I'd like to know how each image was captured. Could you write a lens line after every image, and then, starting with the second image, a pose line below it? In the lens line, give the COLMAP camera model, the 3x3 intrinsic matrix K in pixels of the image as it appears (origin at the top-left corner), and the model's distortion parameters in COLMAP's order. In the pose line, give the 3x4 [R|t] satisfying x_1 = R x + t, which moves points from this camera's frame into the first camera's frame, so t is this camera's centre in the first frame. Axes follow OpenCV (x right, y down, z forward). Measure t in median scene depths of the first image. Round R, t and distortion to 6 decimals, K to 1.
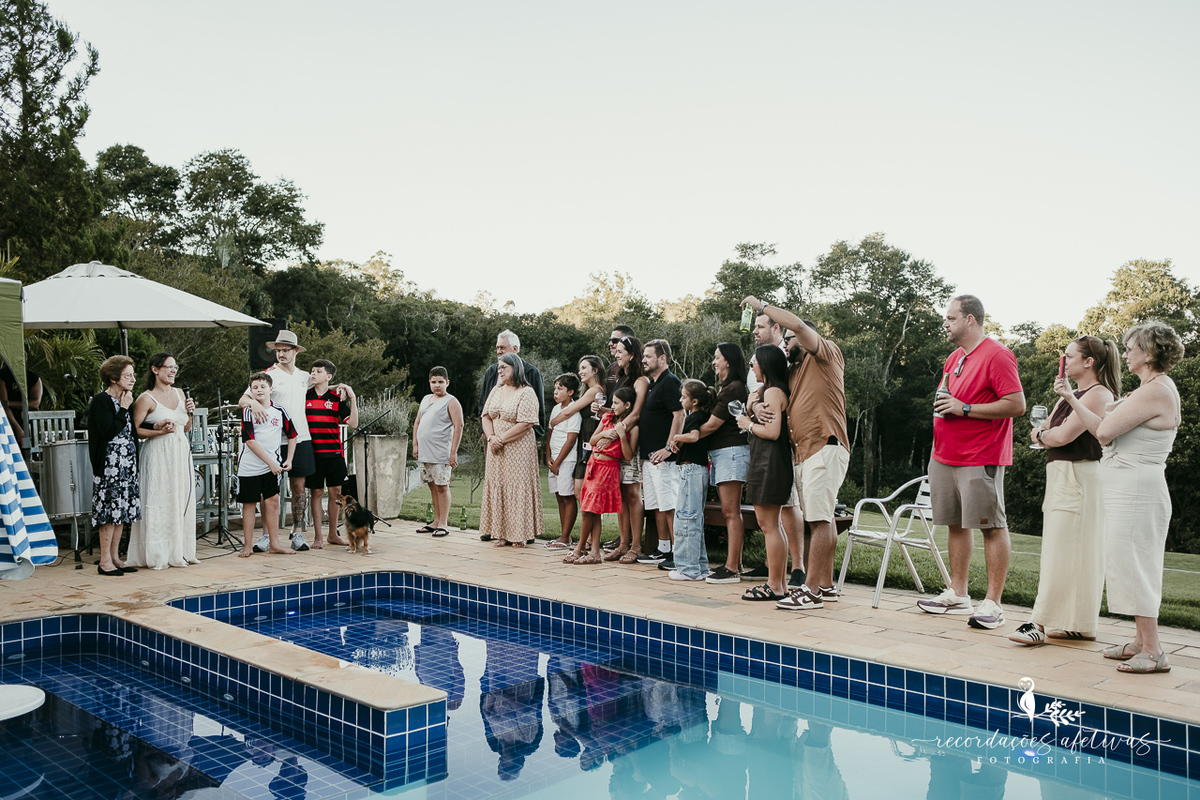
lens RADIAL K [[1203.0, 0, 600.0], [0, 1203.0, 400.0], [0, 0, 1]] dist [-0.022519, 0.179873]
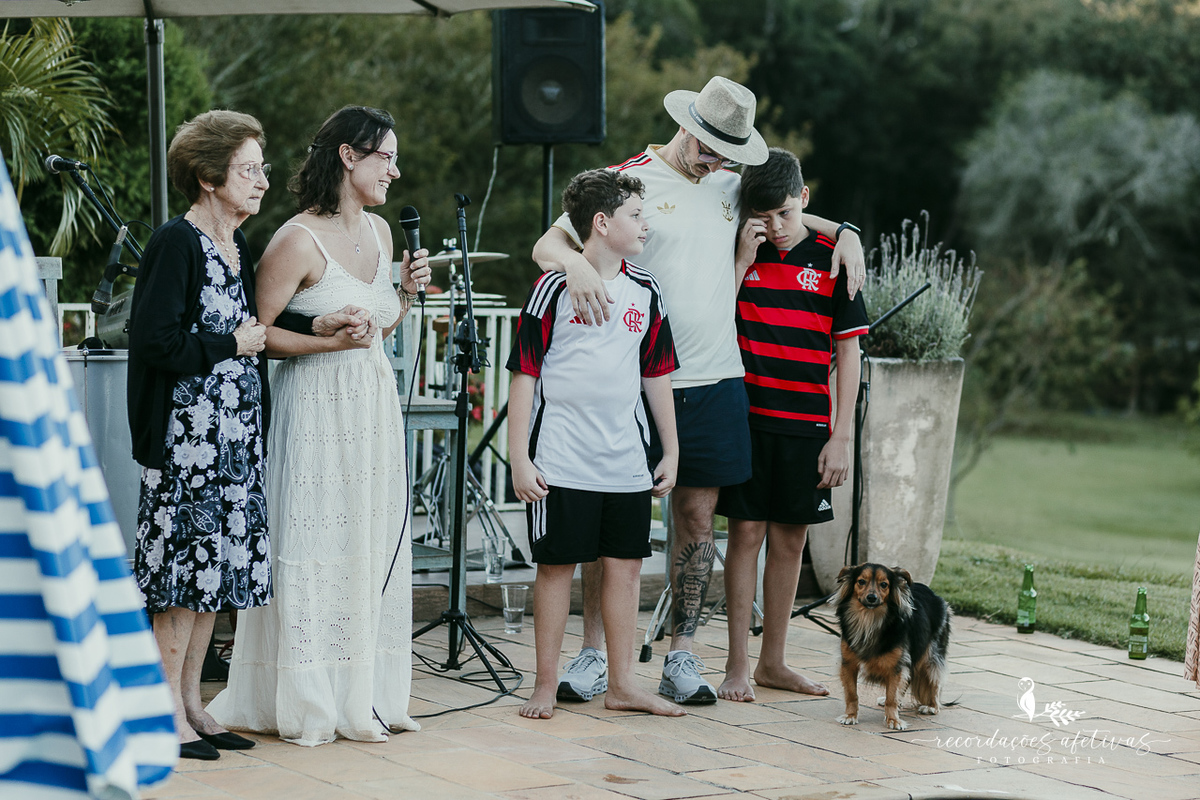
lens RADIAL K [[3229.3, 0, 600.0], [0, 3229.3, 400.0], [0, 0, 1]] dist [-0.001877, 0.133821]
pose [[0.983315, 0.049601, -0.175017, -0.120988], [-0.038911, 0.997191, 0.063996, -0.016286], [0.177699, -0.056118, 0.982483, 0.115412]]
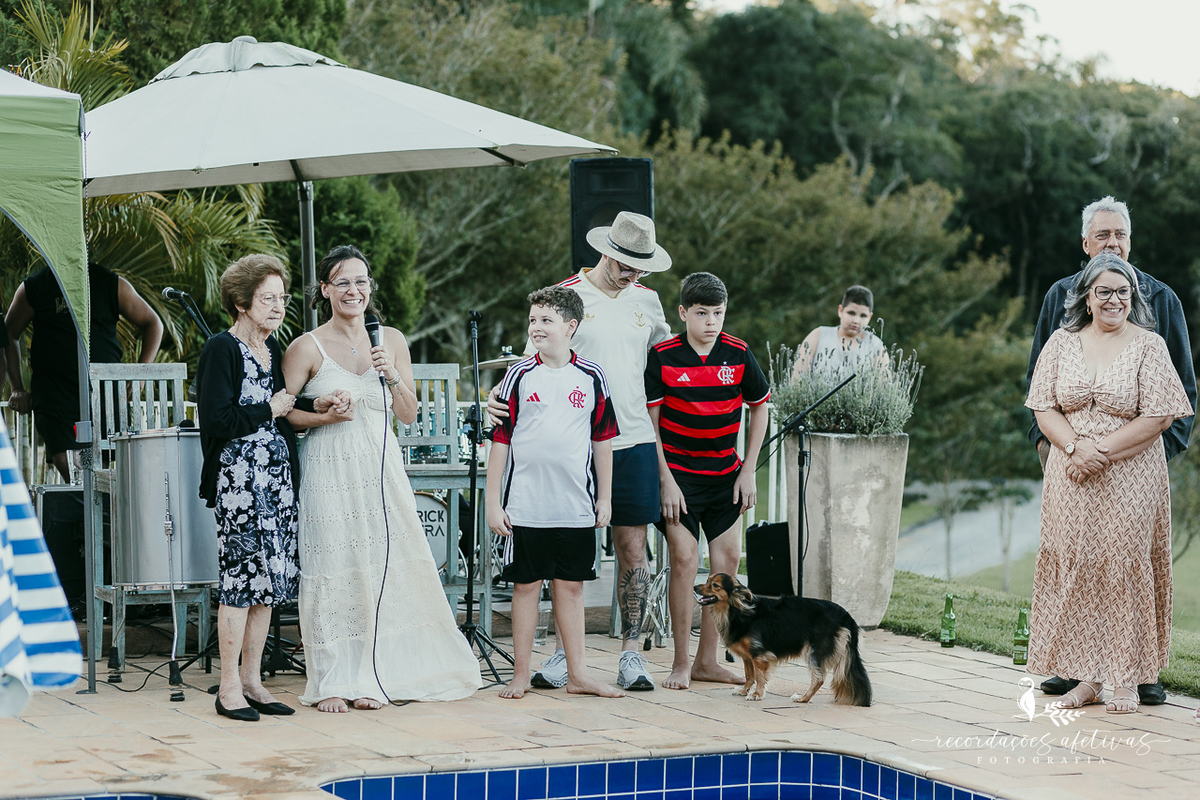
lens RADIAL K [[3090.1, 0, 600.0], [0, 3090.1, 400.0], [0, 0, 1]] dist [-0.058669, 0.422501]
pose [[0.949303, 0.030299, -0.312899, 0.094453], [-0.021783, 0.999292, 0.030677, -0.017615], [0.313607, -0.022306, 0.949291, -0.090244]]
